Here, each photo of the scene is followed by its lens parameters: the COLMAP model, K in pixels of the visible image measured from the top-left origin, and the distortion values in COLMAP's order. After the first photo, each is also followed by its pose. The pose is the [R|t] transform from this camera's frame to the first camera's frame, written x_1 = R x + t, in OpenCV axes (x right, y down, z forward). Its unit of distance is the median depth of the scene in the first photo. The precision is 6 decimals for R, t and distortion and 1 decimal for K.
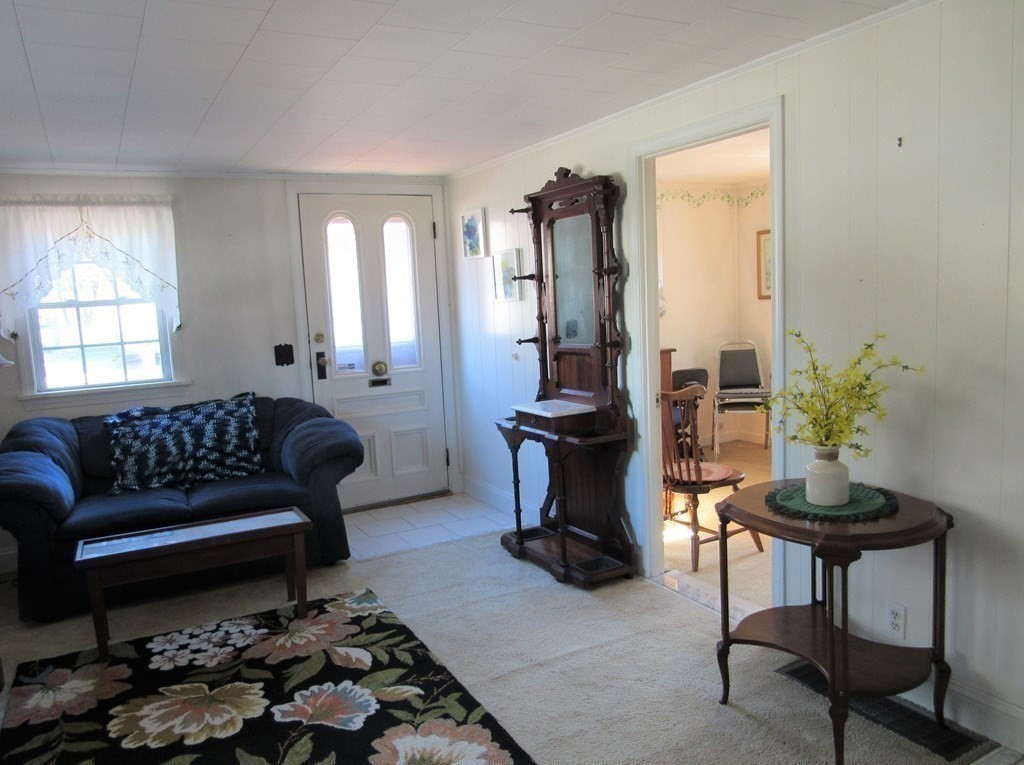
lens RADIAL K [[774.5, 0, 484.8], [0, 774.5, 390.1], [0, 0, 1]] dist [-0.008113, -0.001750]
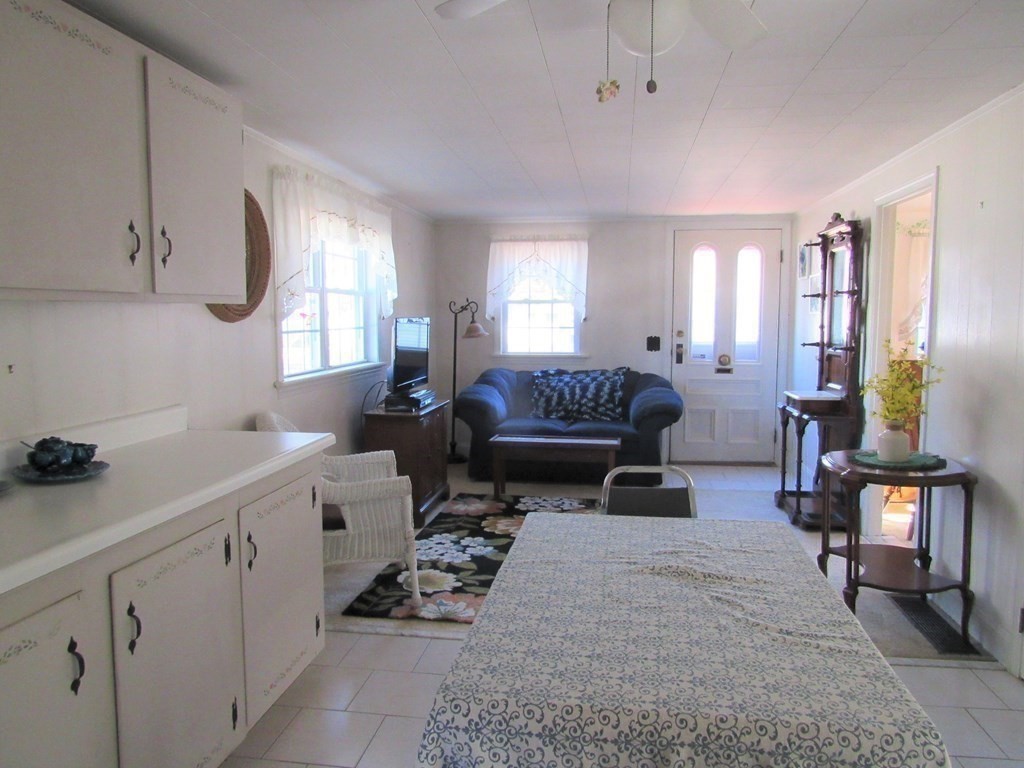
lens RADIAL K [[730.3, 0, 510.5], [0, 730.3, 382.1], [0, 0, 1]] dist [-0.026466, 0.002542]
pose [[0.812605, 0.103643, -0.573525, 0.349457], [-0.112421, 0.993454, 0.020244, 0.031110], [0.571870, 0.048026, 0.818938, -0.278349]]
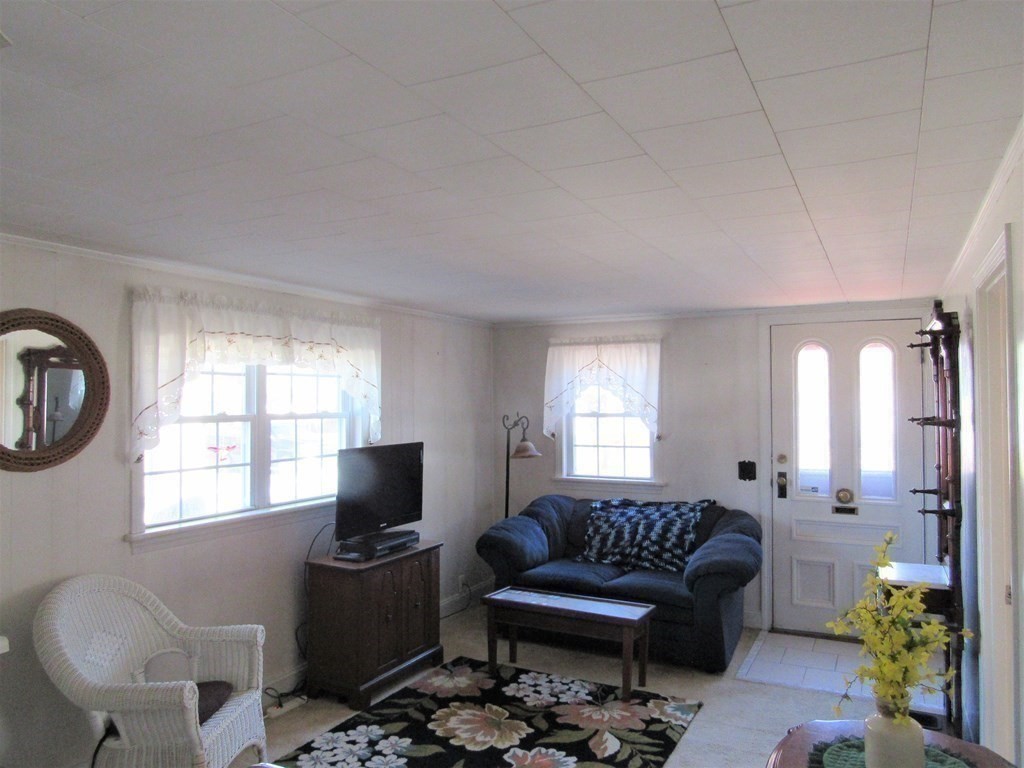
lens RADIAL K [[726.3, 0, 508.4], [0, 726.3, 382.8], [0, 0, 1]] dist [-0.036073, 0.006741]
pose [[0.577599, 0.027440, -0.815859, 0.437828], [-0.126072, 0.990442, -0.055943, -0.079763], [0.806526, 0.135169, 0.575538, 0.140117]]
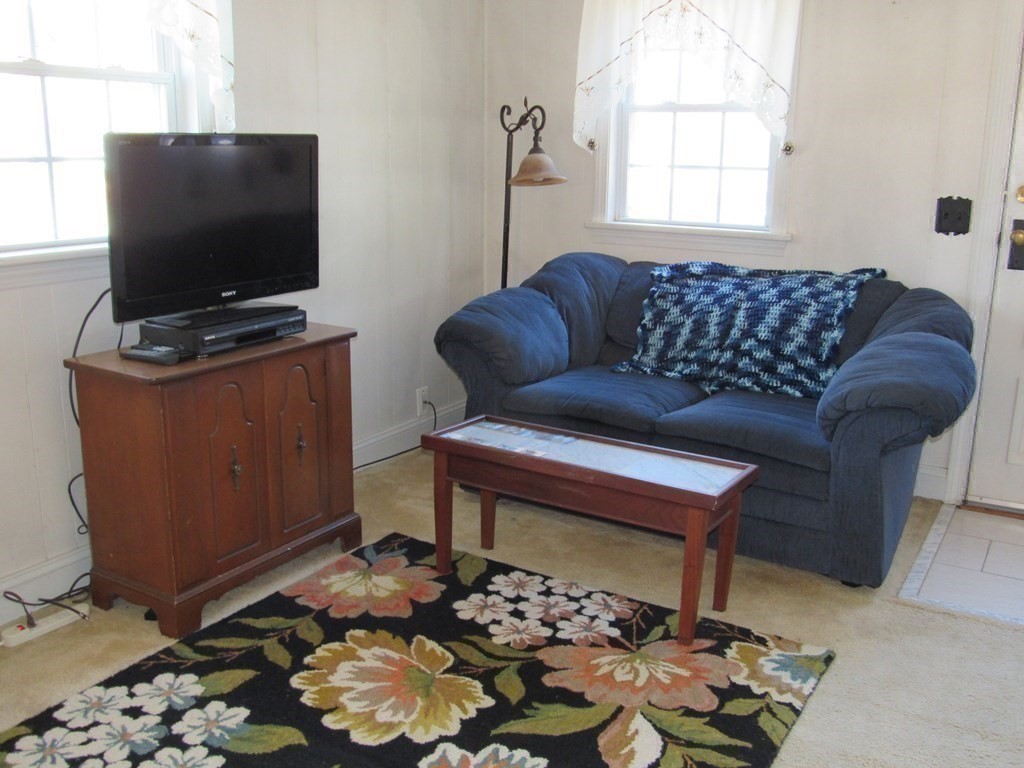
lens RADIAL K [[980.9, 0, 512.3], [0, 980.9, 381.1], [0, 0, 1]] dist [-0.048034, 0.015619]
pose [[0.528610, 0.258196, -0.808645, 0.210528], [-0.146567, 0.966073, 0.212651, -0.037022], [0.836116, 0.006111, 0.548519, 0.386002]]
